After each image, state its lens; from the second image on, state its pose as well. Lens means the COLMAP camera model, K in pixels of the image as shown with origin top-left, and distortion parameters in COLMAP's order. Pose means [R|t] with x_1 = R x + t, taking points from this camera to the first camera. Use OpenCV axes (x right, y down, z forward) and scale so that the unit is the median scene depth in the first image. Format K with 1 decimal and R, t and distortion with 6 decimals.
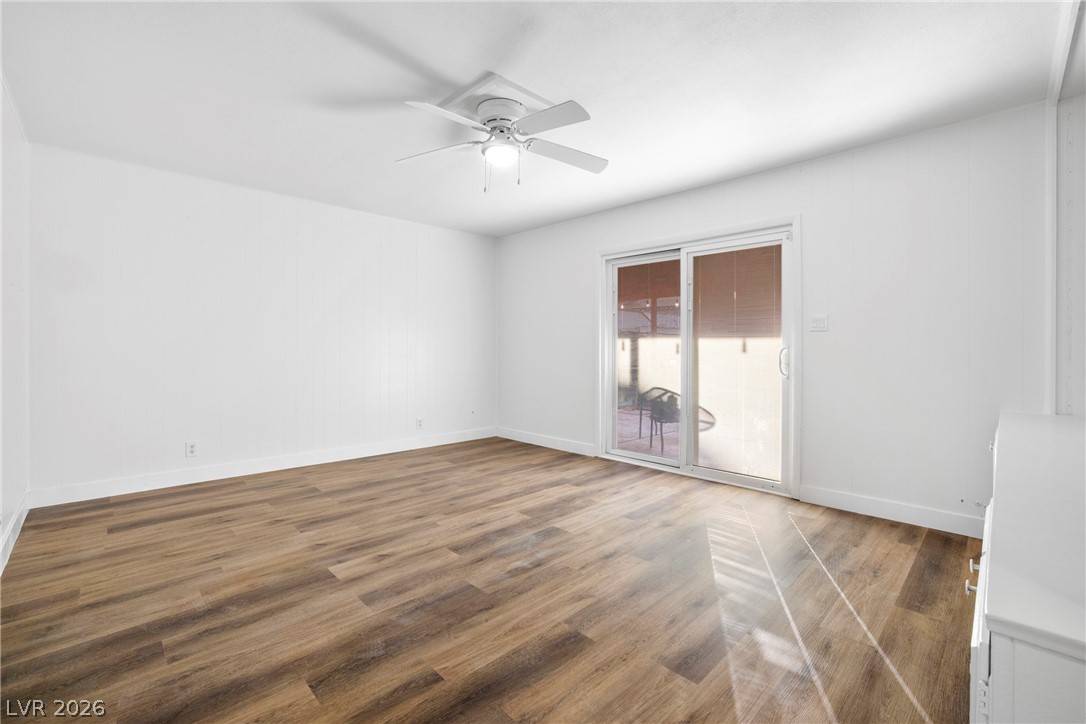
lens RADIAL K [[466.4, 0, 541.2], [0, 466.4, 355.0], [0, 0, 1]] dist [-0.041075, 0.010847]
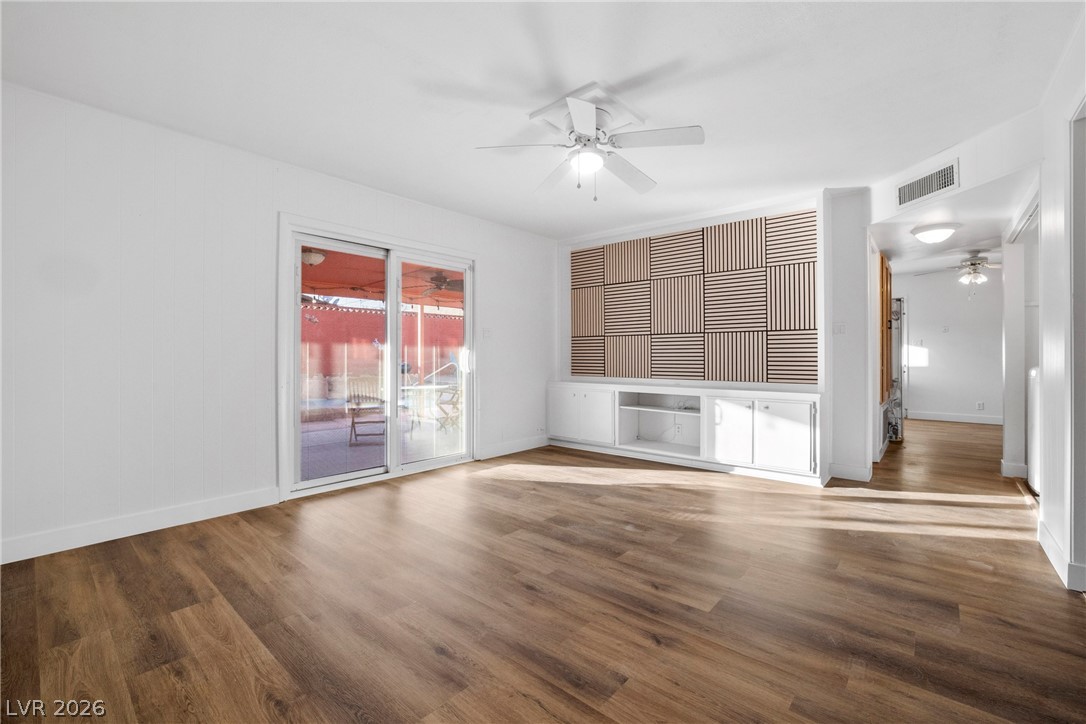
lens RADIAL K [[466.4, 0, 536.7], [0, 466.4, 357.5], [0, 0, 1]] dist [-0.041075, 0.010847]
pose [[-0.077141, -0.009053, 0.996979, -1.045627], [0.014139, 0.999848, 0.010173, -0.009193], [-0.996920, 0.014881, -0.077002, 1.128105]]
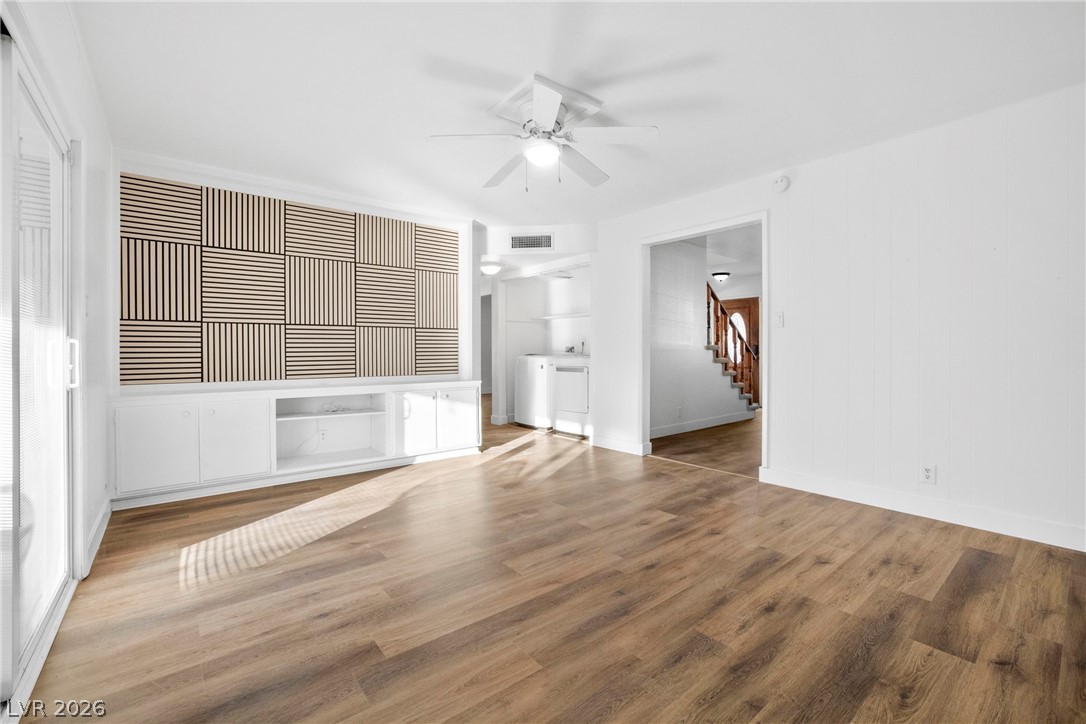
lens RADIAL K [[466.4, 0, 543.6], [0, 466.4, 354.1], [0, 0, 1]] dist [-0.041075, 0.010847]
pose [[-0.996353, -0.004468, 0.085213, -0.165460], [-0.002547, 0.999741, 0.022636, -0.015378], [-0.085292, 0.022336, -0.996106, 1.907386]]
